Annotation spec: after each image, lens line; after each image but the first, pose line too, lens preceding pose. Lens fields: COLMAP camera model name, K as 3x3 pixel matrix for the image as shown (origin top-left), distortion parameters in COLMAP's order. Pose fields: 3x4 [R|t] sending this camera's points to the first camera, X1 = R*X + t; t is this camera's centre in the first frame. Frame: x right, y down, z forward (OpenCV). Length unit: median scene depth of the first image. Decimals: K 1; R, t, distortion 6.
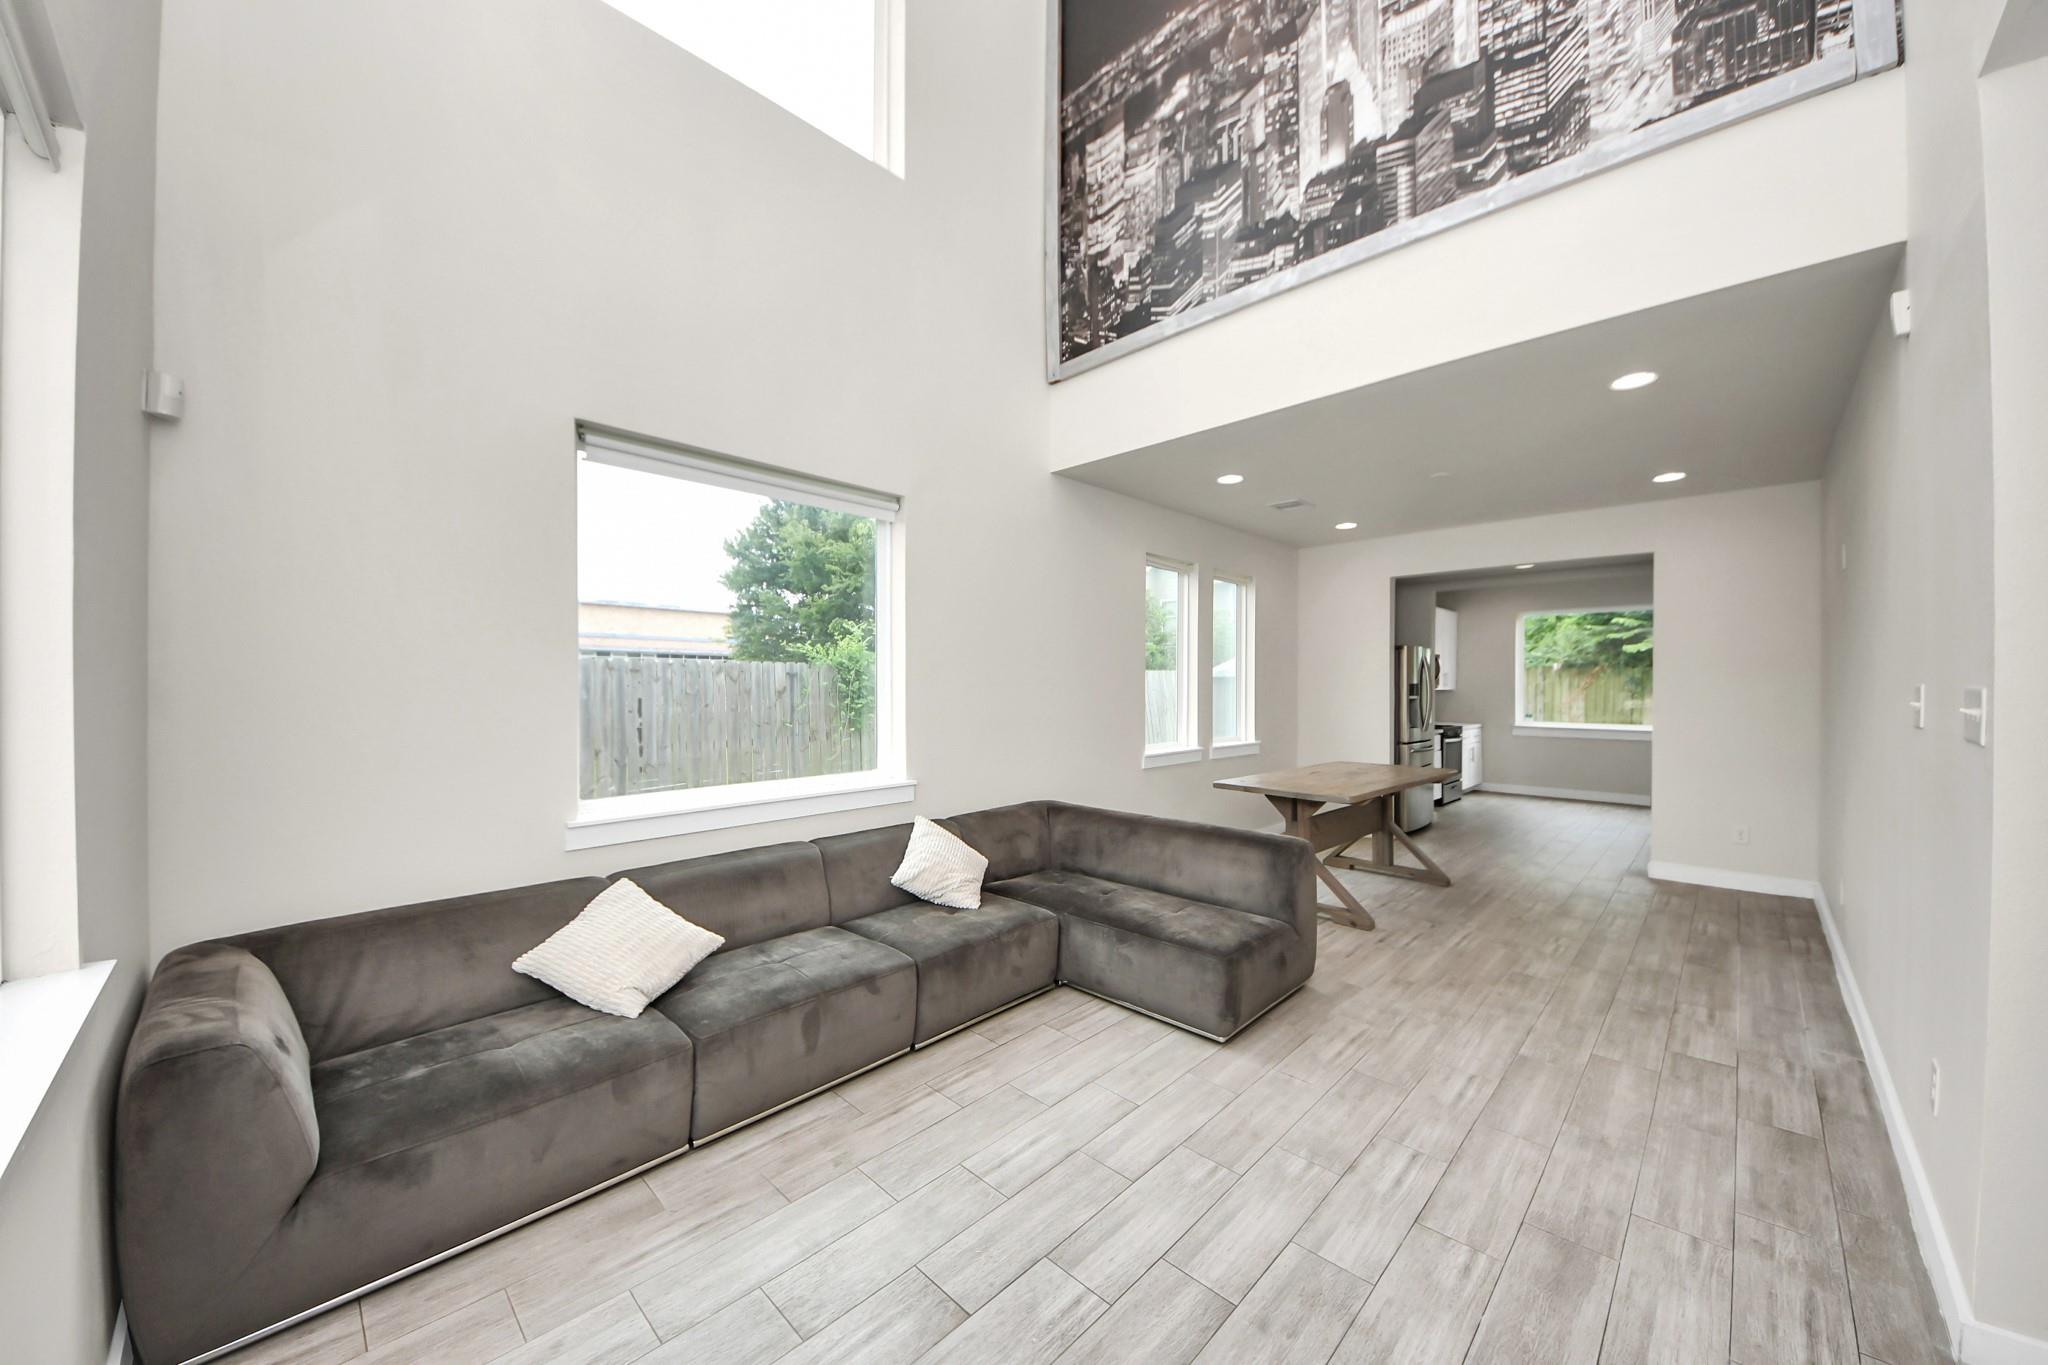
lens RADIAL K [[776.6, 0, 1011.1], [0, 776.6, 683.5], [0, 0, 1]] dist [0.017390, -0.011553]
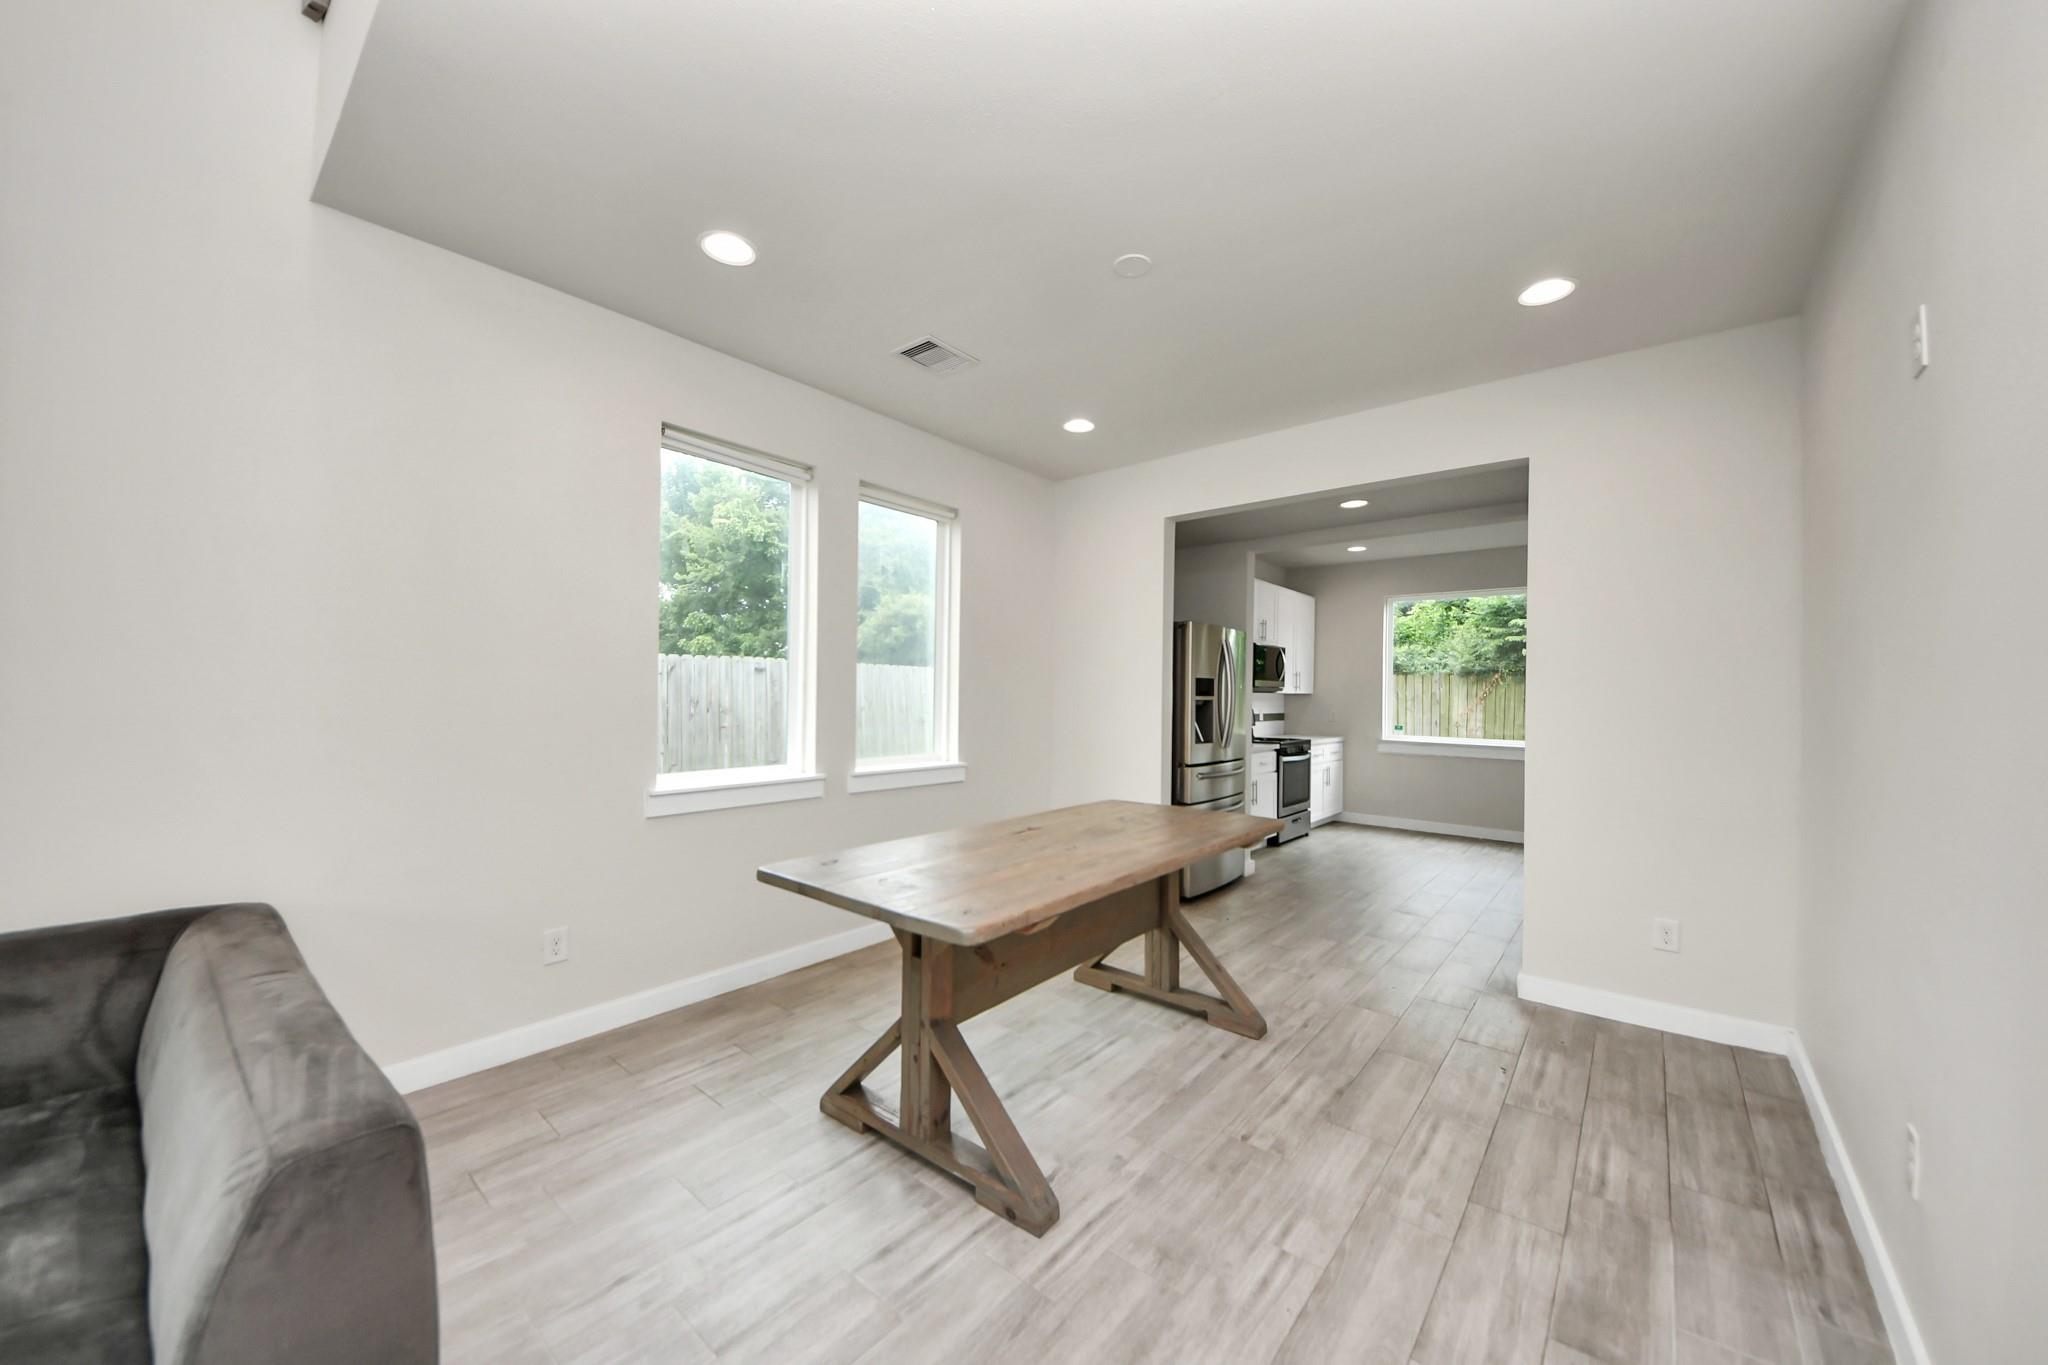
lens RADIAL K [[740.1, 0, 1031.1], [0, 740.1, 684.1], [0, 0, 1]] dist [0.023157, -0.018529]
pose [[0.997928, 0.012397, 0.063136, 0.383052], [-0.011511, 0.999830, -0.014380, 0.019514], [-0.063303, 0.013624, 0.997901, 0.427344]]
